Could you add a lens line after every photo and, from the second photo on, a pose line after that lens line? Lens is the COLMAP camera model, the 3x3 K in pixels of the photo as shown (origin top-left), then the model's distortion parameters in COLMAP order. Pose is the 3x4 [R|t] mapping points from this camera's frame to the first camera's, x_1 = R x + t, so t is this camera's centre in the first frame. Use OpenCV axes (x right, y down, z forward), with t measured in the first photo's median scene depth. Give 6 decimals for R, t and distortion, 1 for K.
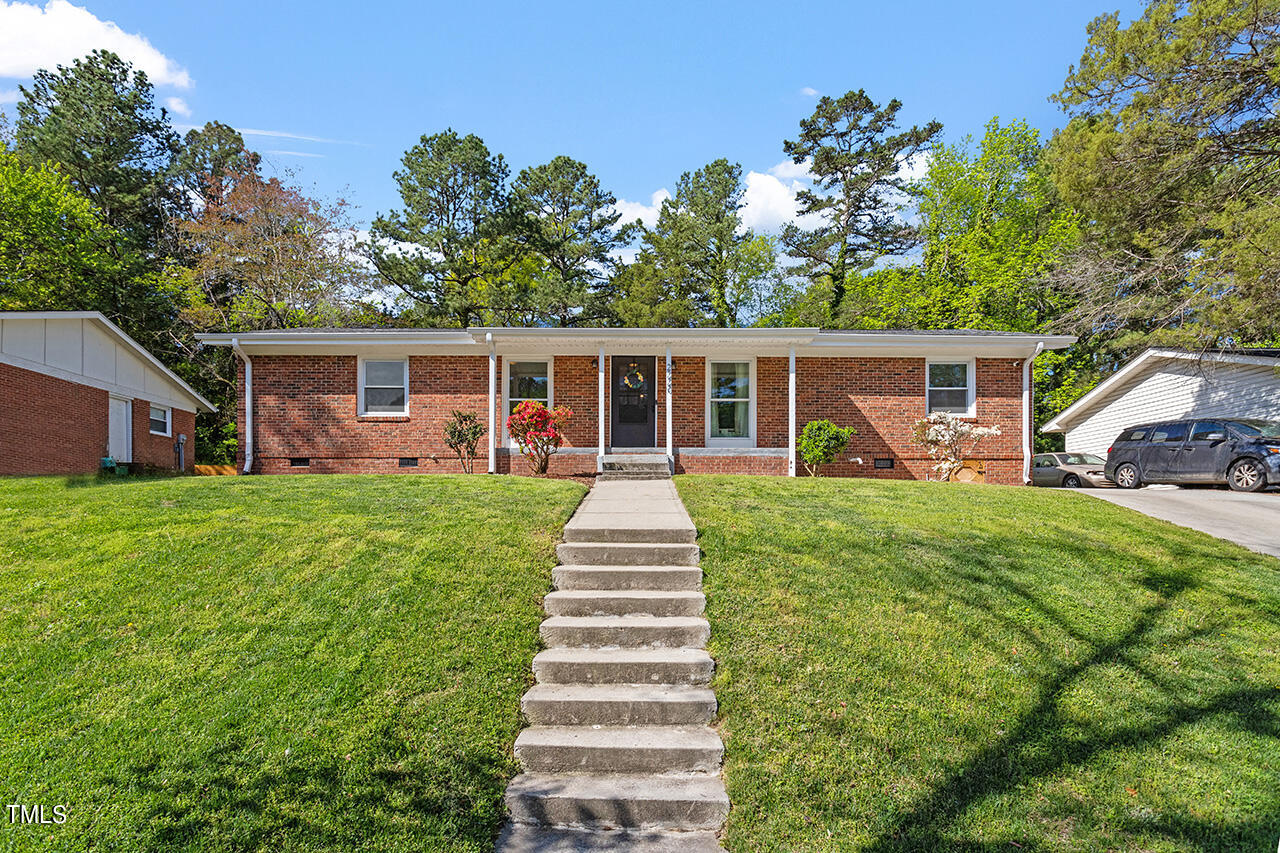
lens RADIAL K [[612.3, 0, 653.0], [0, 612.3, 436.6], [0, 0, 1]] dist [-0.002374, 0.001188]
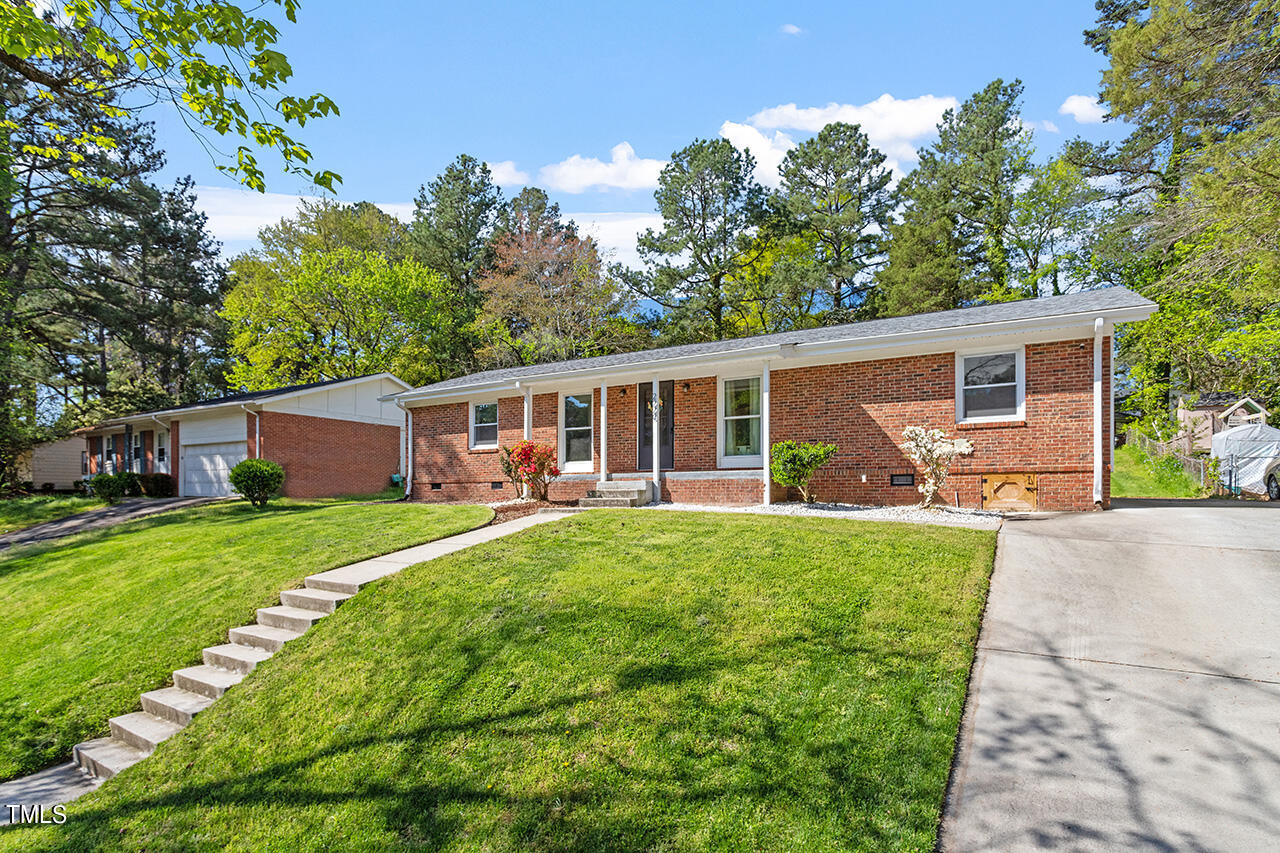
lens RADIAL K [[612.3, 0, 652.8], [0, 612.3, 422.7], [0, 0, 1]] dist [-0.002374, 0.001188]
pose [[0.871238, -0.061638, -0.486975, 0.135935], [0.069451, 0.997583, -0.002014, -0.016581], [0.485922, -0.032066, 0.873414, 0.015162]]
